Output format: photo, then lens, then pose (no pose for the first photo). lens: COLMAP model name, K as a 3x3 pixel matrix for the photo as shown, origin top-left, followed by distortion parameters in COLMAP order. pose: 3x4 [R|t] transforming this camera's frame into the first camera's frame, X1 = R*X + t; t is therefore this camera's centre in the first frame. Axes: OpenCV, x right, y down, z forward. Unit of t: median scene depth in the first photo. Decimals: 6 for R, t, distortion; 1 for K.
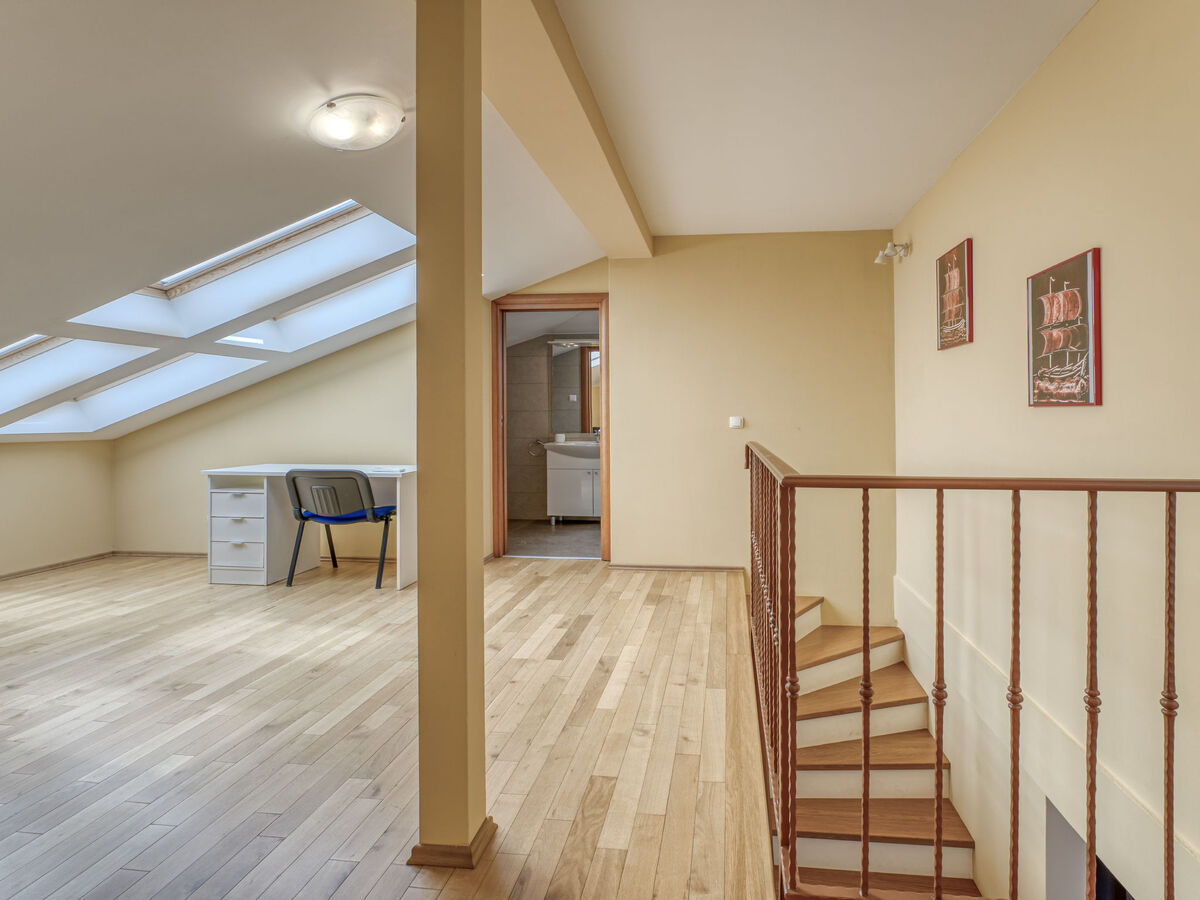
lens RADIAL K [[559.1, 0, 691.8], [0, 559.1, 416.1], [0, 0, 1]] dist [-0.013352, 0.001600]
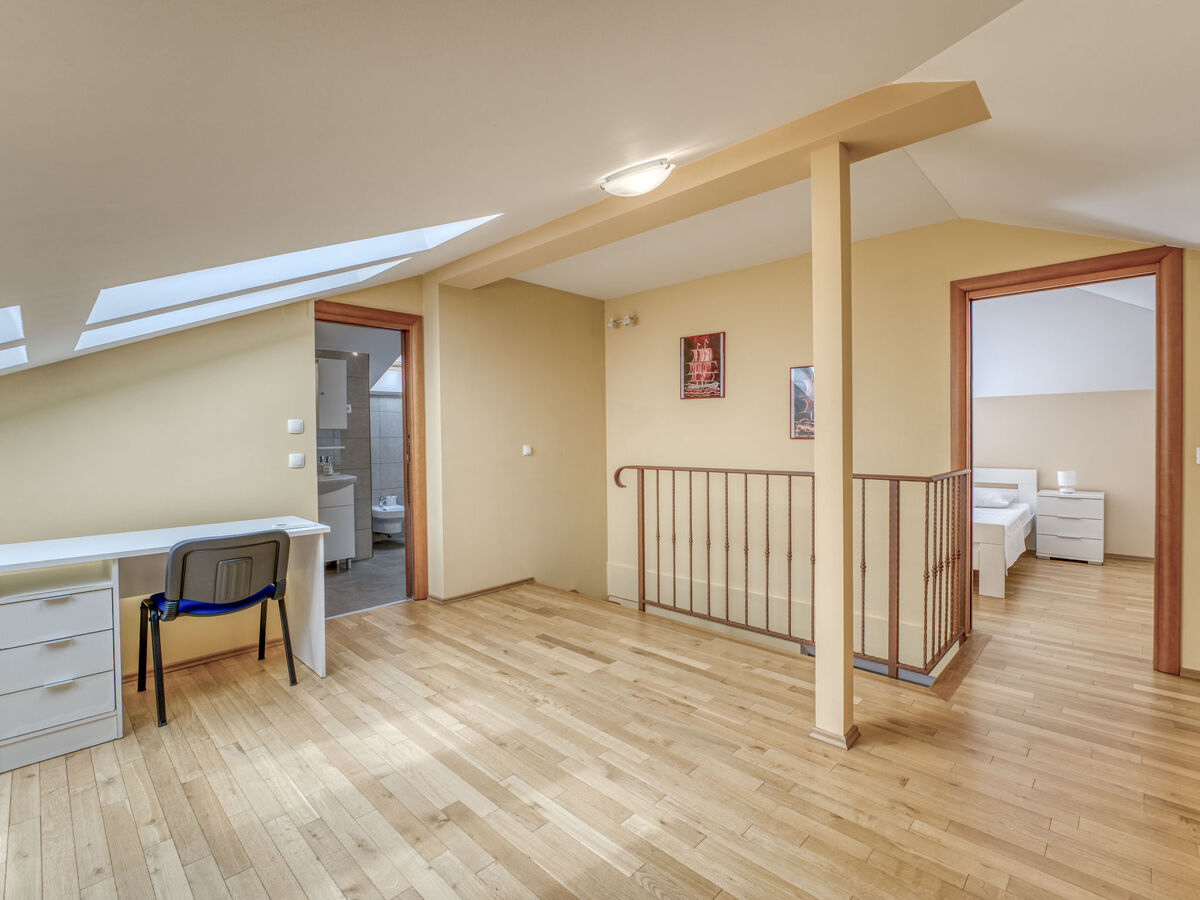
lens RADIAL K [[559.1, 0, 578.3], [0, 559.1, 442.2], [0, 0, 1]] dist [-0.013352, 0.001600]
pose [[0.664463, -0.012695, 0.747214, -0.866788], [0.005447, 0.999911, 0.012144, -0.023139], [-0.747302, -0.004000, 0.664473, 0.220332]]
